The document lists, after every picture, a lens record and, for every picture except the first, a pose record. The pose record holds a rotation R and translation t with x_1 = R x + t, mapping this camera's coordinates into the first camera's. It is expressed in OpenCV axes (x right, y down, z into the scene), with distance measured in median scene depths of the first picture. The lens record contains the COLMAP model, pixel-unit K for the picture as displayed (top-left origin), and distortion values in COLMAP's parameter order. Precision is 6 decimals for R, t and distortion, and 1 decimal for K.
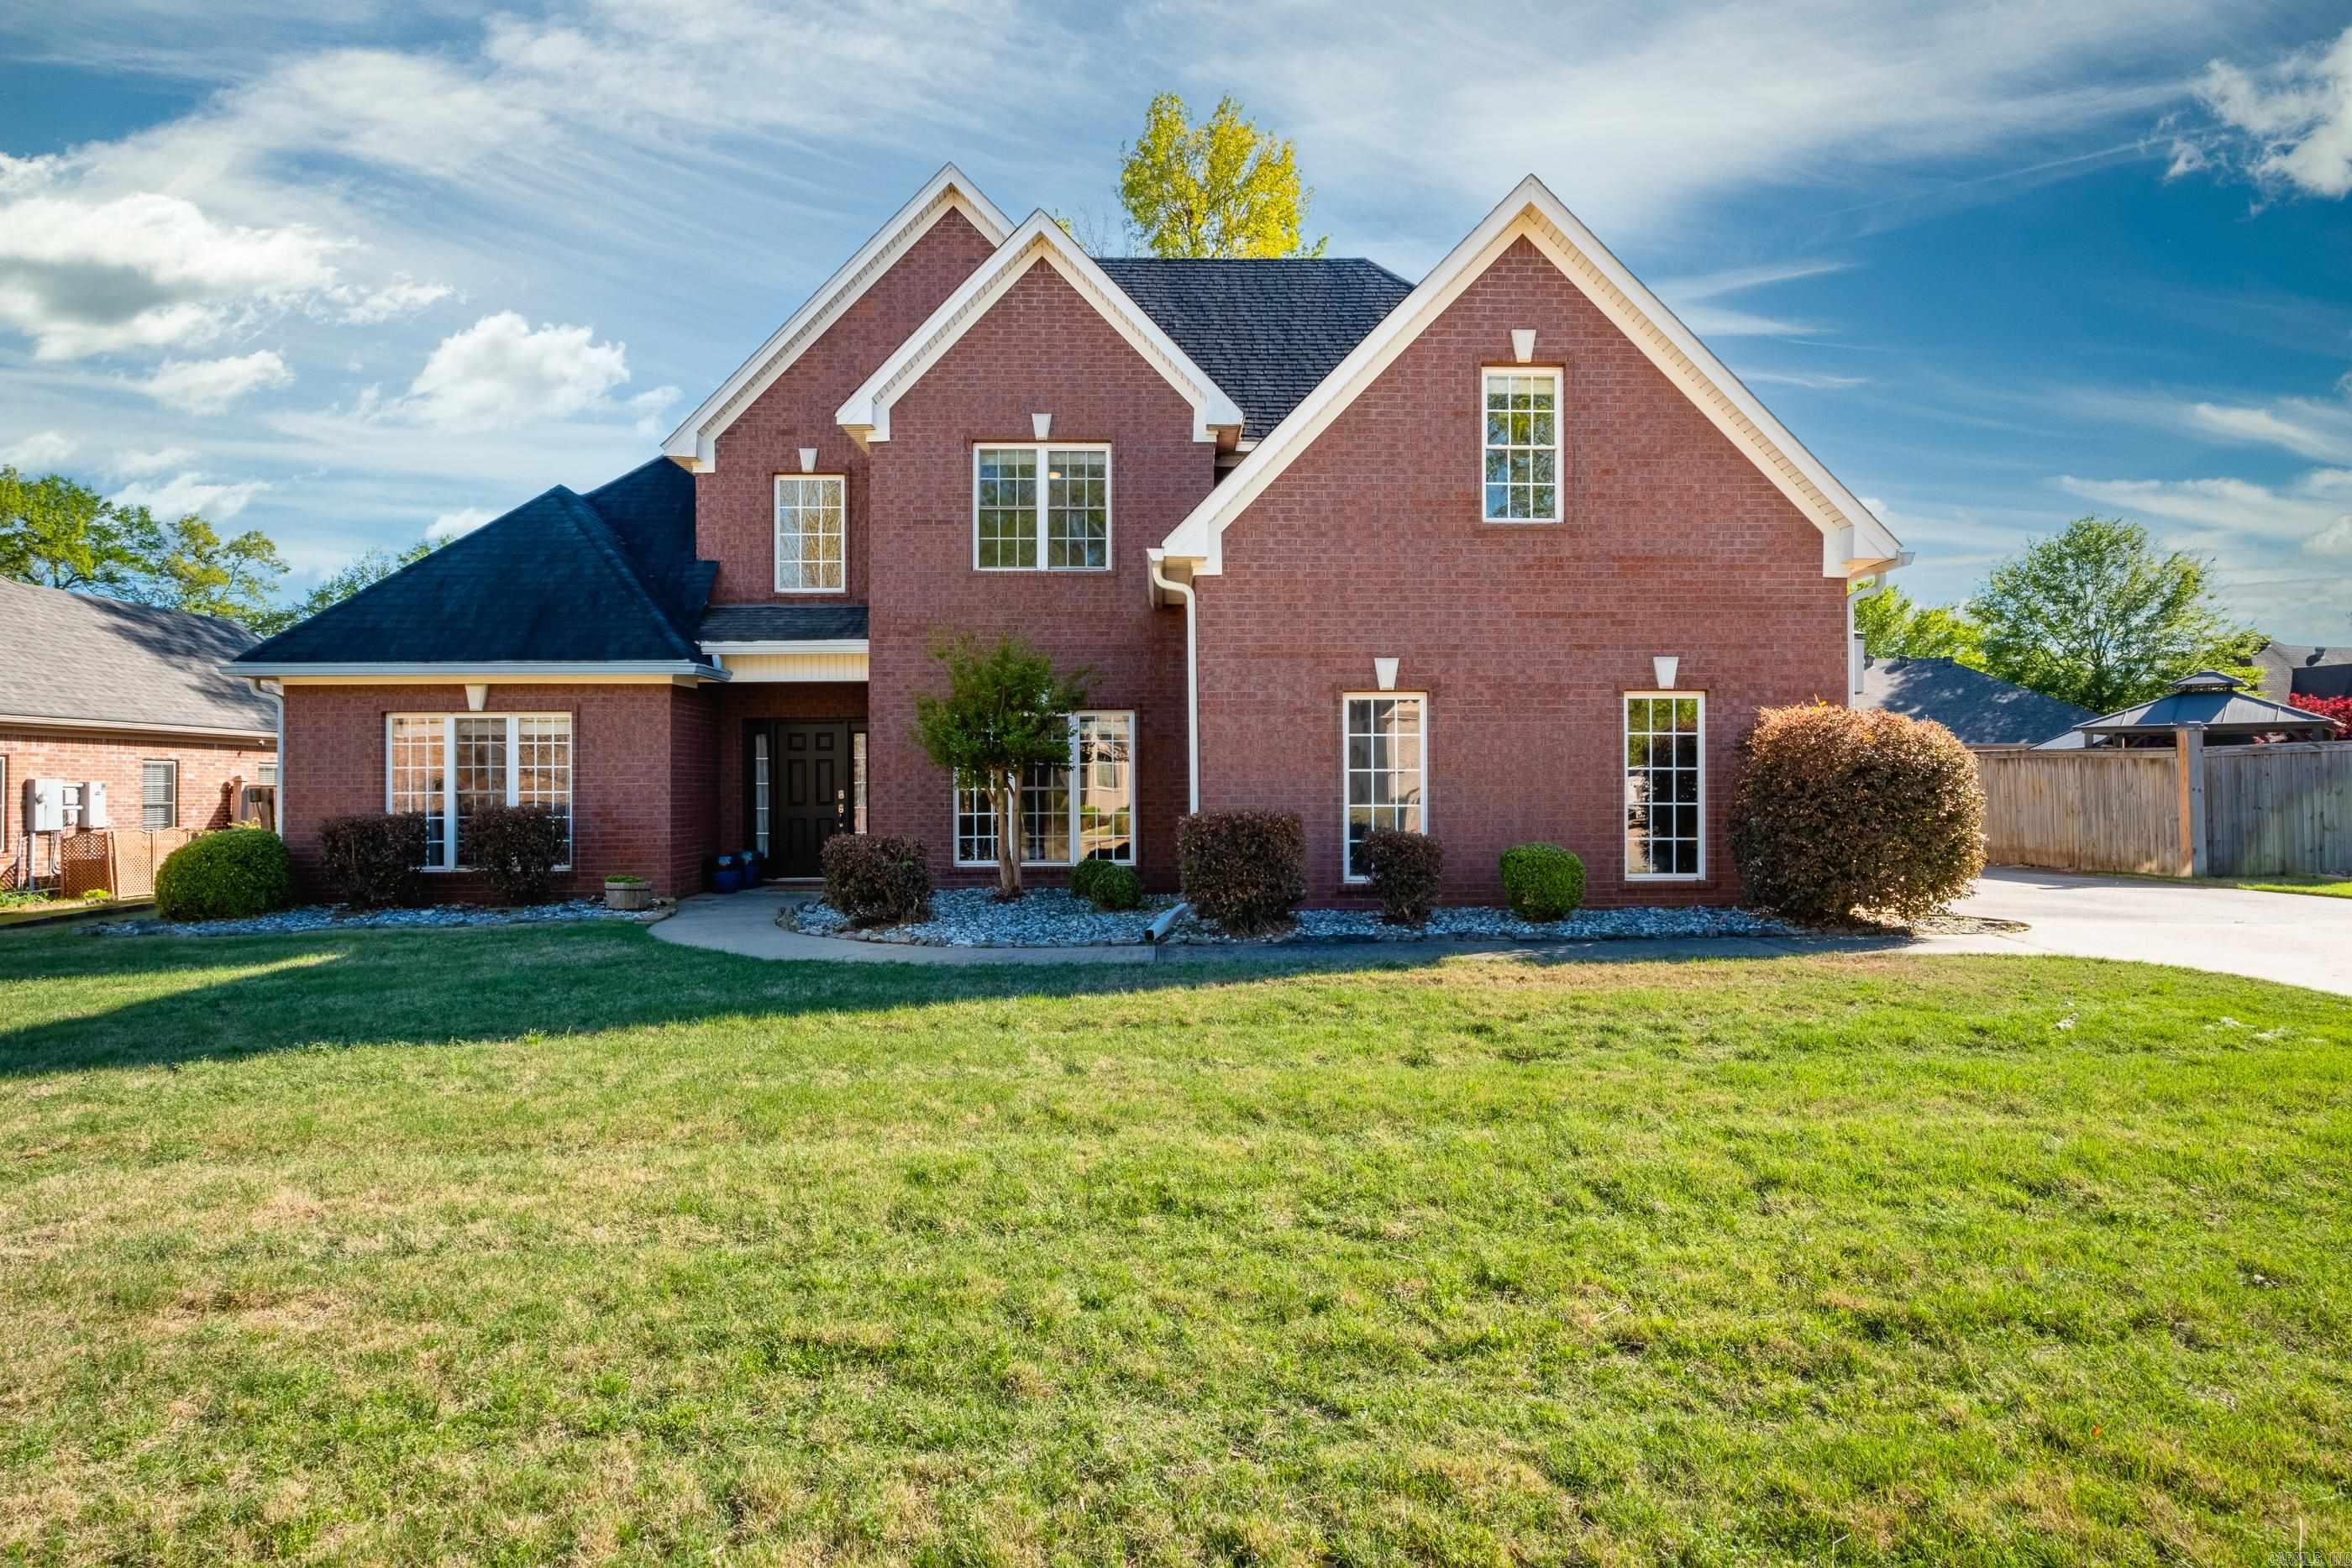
lens RADIAL K [[1490.4, 0, 1190.1], [0, 1490.4, 776.8], [0, 0, 1]] dist [0.002250, 0.003377]
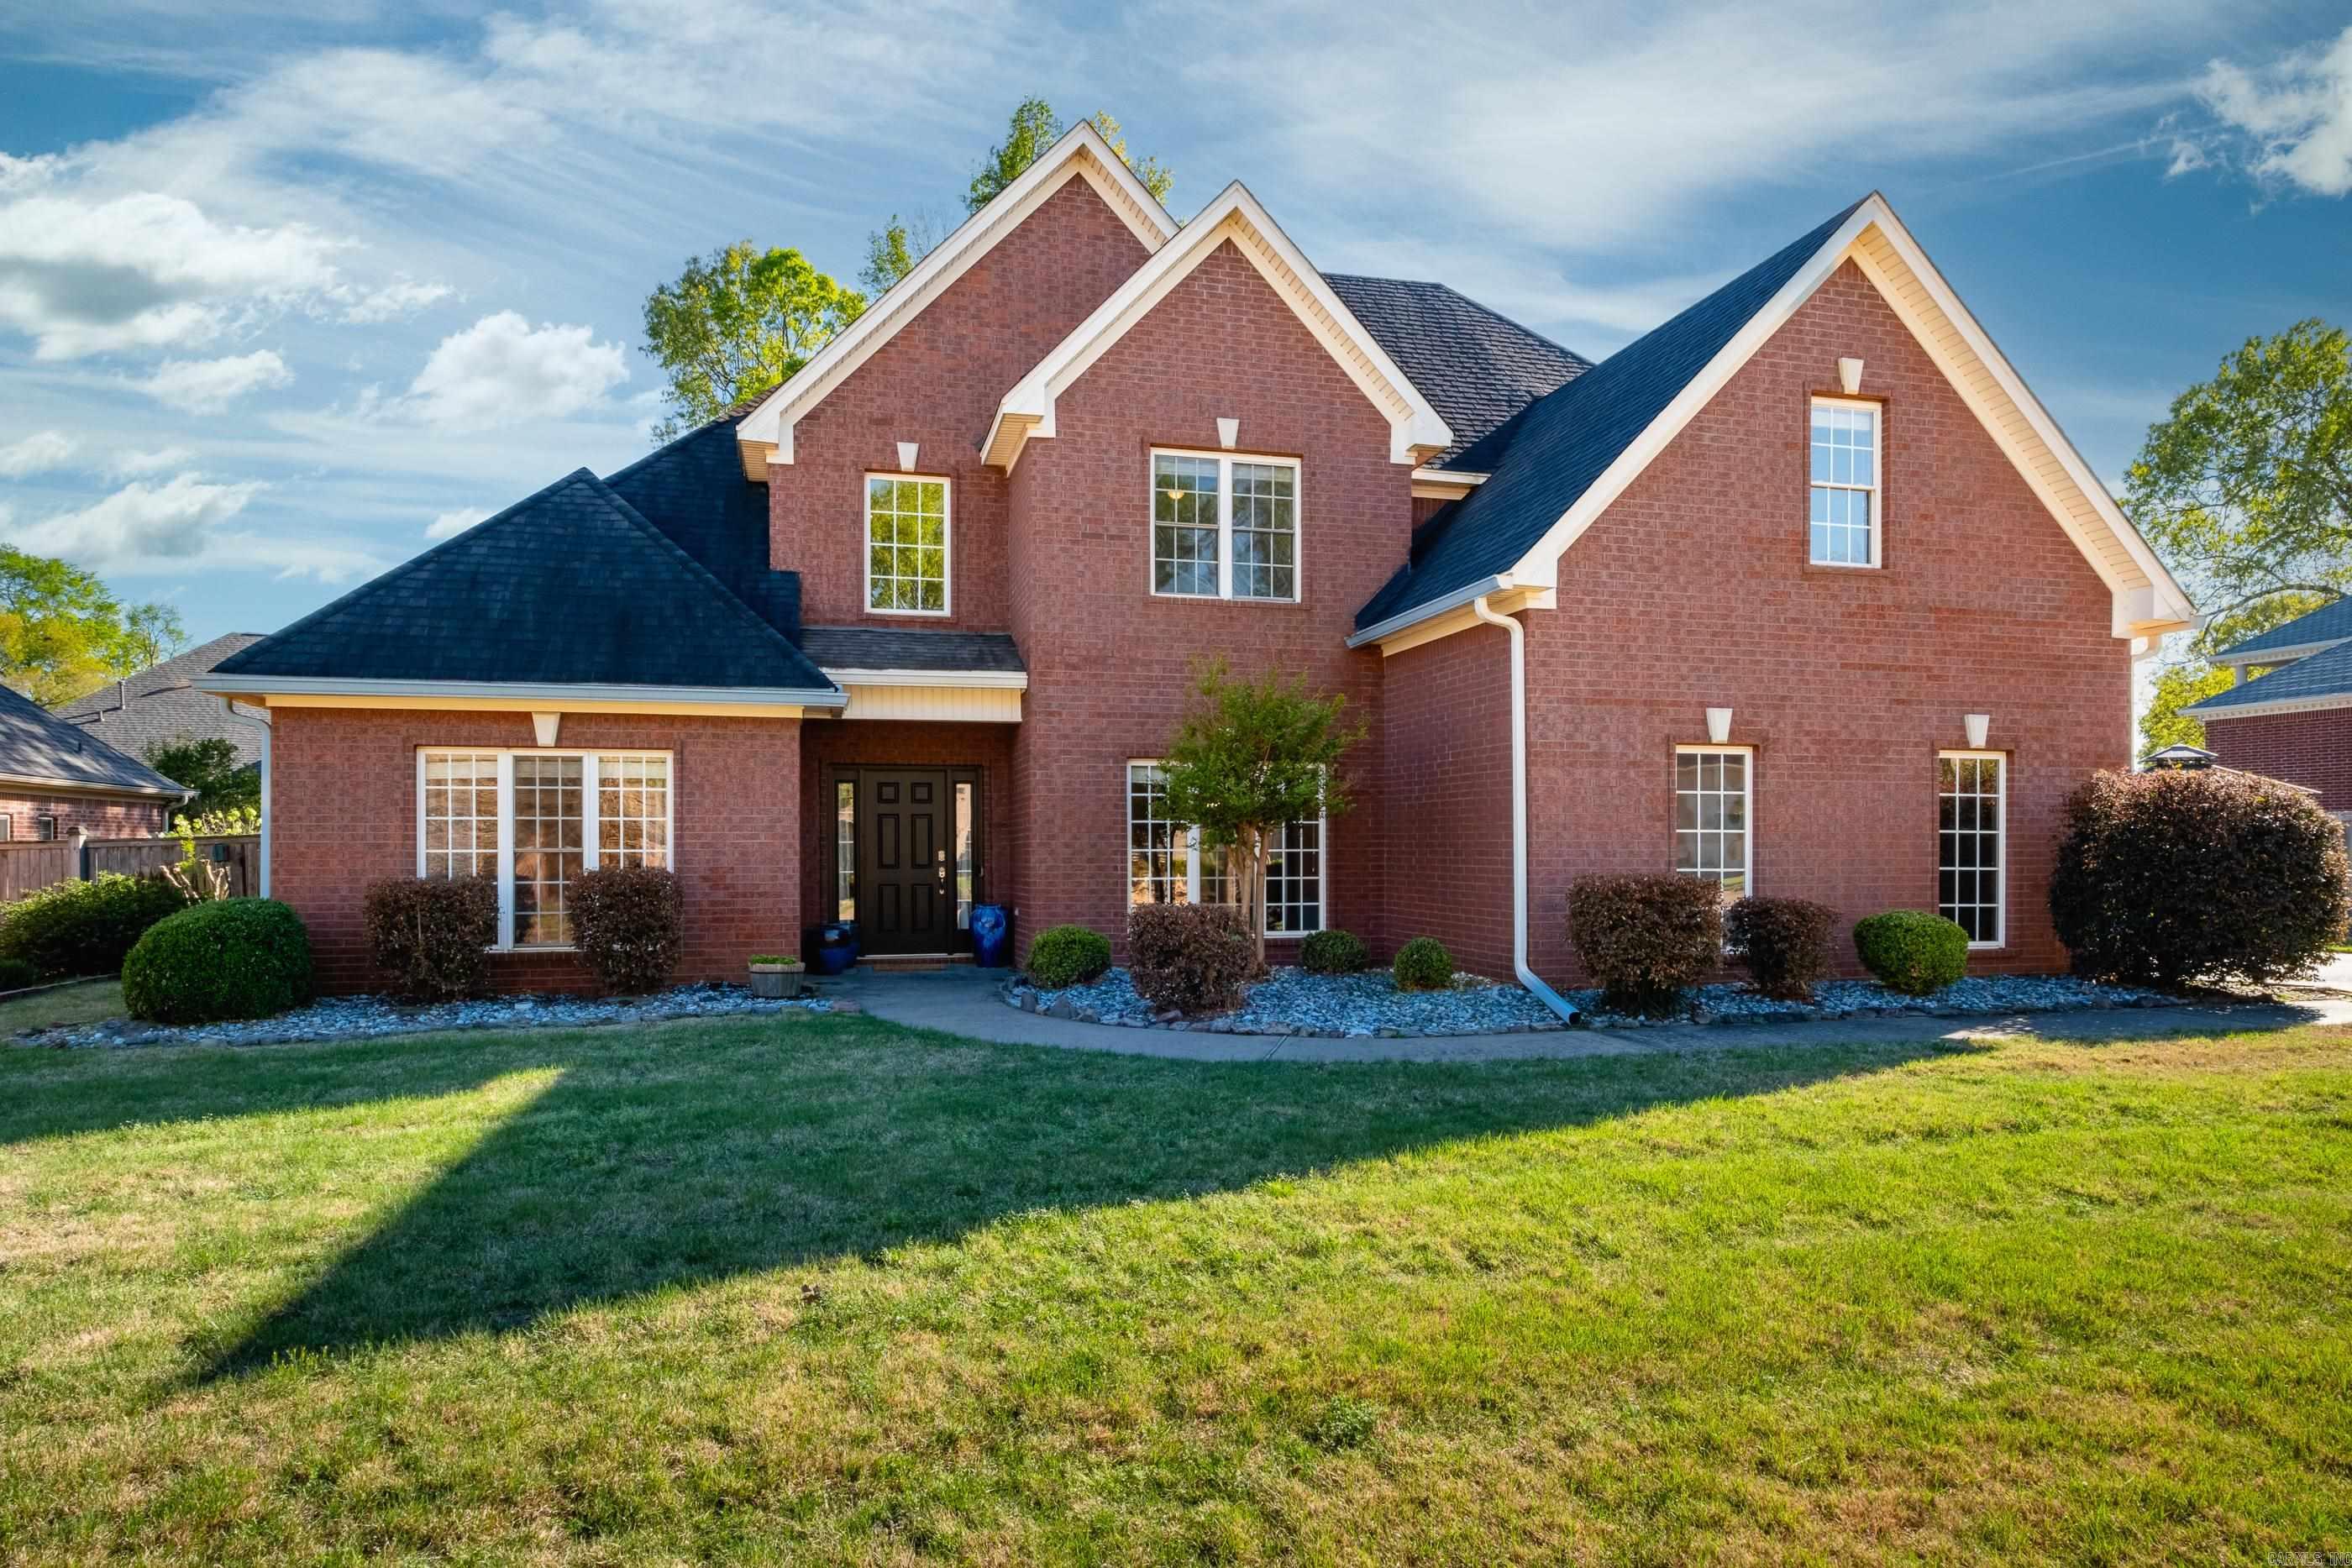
lens RADIAL K [[1490.4, 0, 1131.9], [0, 1490.4, 855.0], [0, 0, 1]] dist [0.002250, 0.003377]
pose [[0.971310, 0.004213, 0.237779, -0.363287], [-0.006573, 0.999937, 0.009131, 0.003521], [-0.237726, -0.010432, 0.971276, 0.167028]]
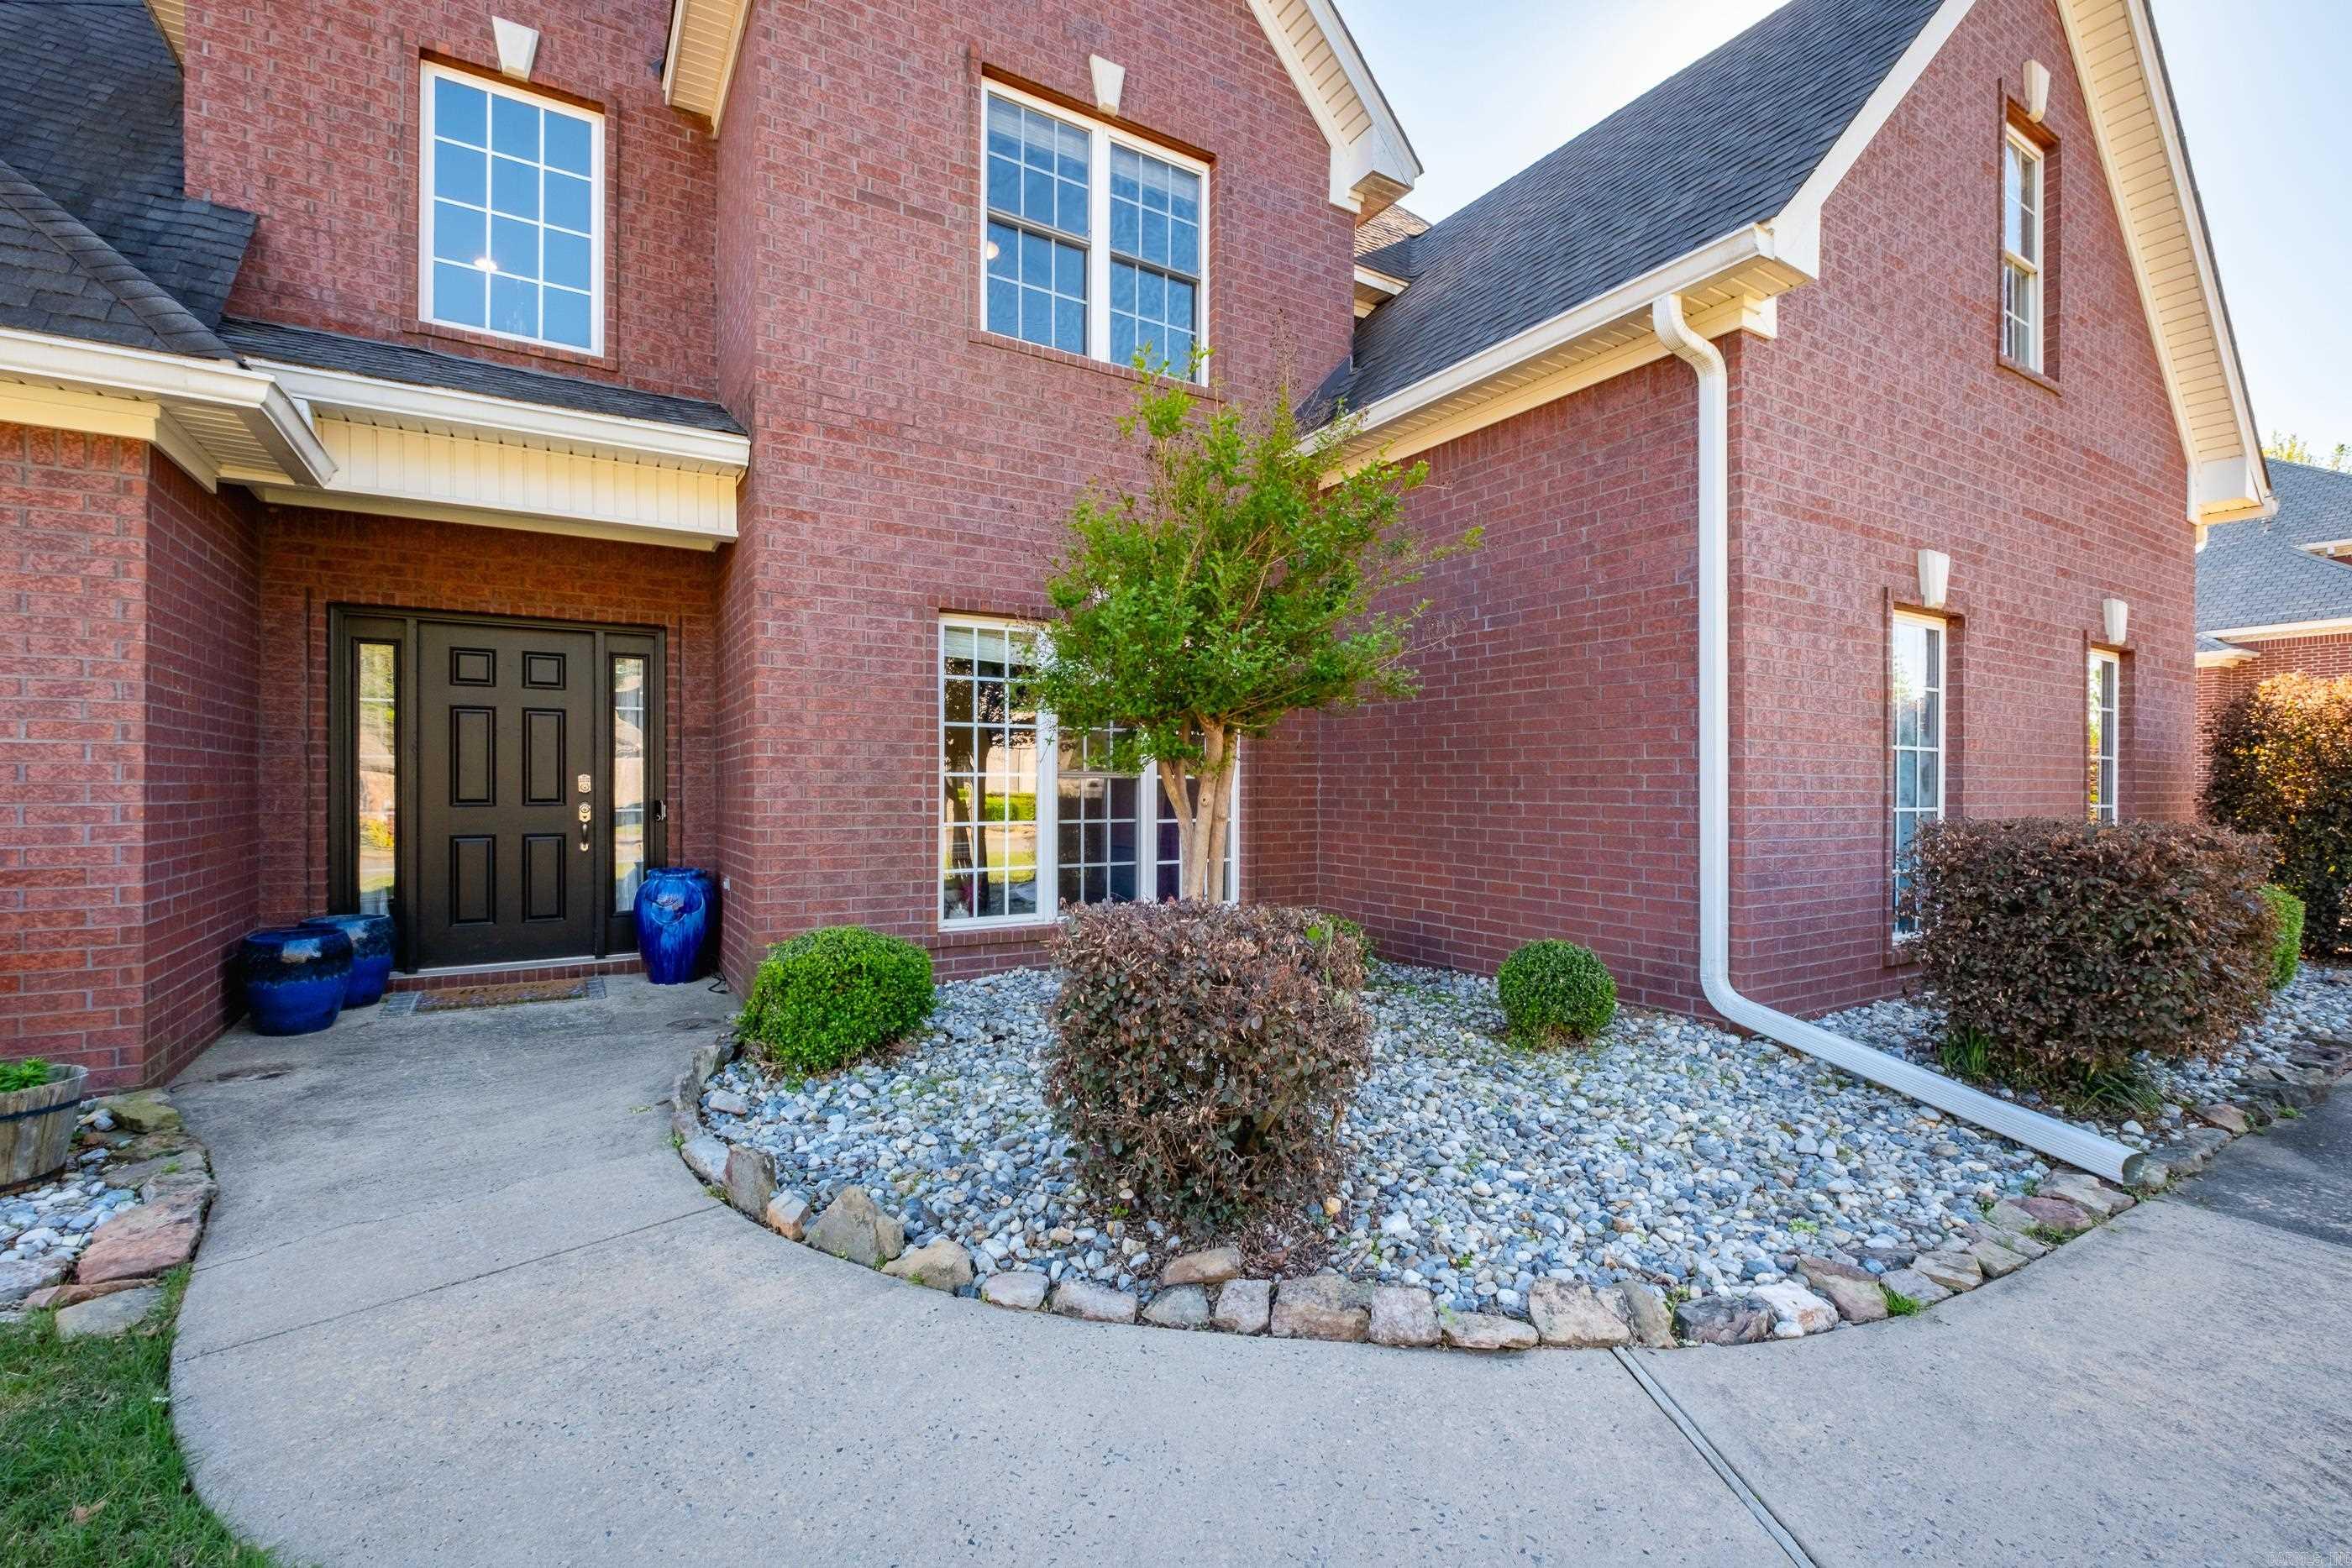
lens RADIAL K [[1032.8, 0, 1157.7], [0, 1032.8, 783.5], [0, 0, 1]] dist [0.007540, -0.003541]
pose [[0.854043, 0.010310, 0.520100, -0.274443], [-0.012507, 0.999922, 0.000716, 0.010532], [-0.520052, -0.007116, 0.854105, 0.683053]]
